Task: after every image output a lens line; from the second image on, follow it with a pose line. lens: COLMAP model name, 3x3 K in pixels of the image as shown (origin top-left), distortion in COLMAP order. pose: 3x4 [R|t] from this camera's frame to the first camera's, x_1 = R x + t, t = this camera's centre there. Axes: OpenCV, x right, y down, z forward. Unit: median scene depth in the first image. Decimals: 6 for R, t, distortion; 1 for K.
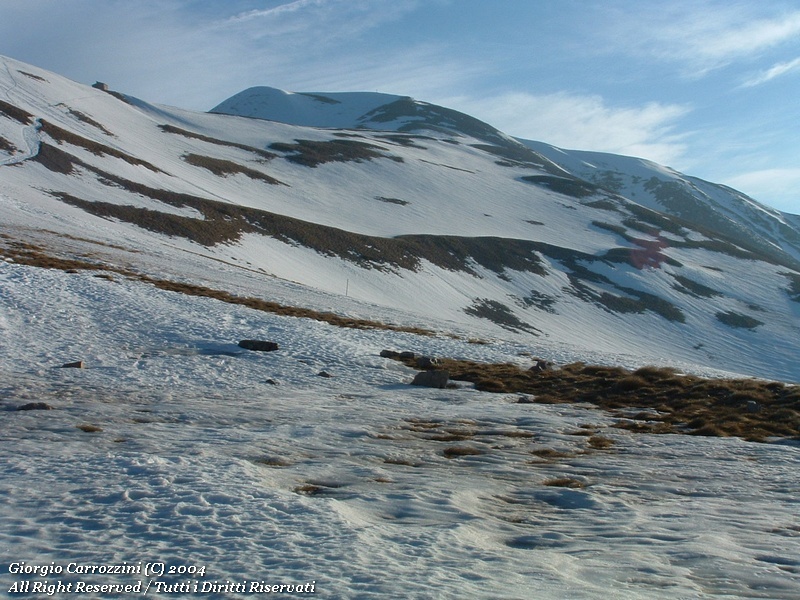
lens RADIAL K [[1361.4, 0, 399.6], [0, 1361.4, 301.5], [0, 0, 1]] dist [0.007753, 0.000000]
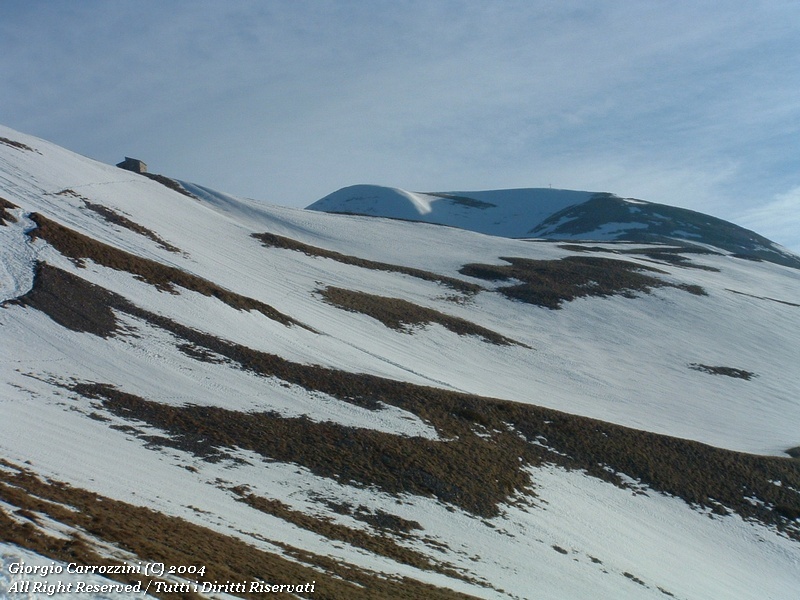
lens RADIAL K [[1958.5, 0, 400.5], [0, 1958.5, 299.5], [0, 0, 1]] dist [0.016894, 0.000000]
pose [[0.998086, -0.028649, -0.054803, -0.102168], [0.022712, 0.994103, -0.106036, -0.033395], [0.057517, 0.104589, 0.992851, 0.350441]]
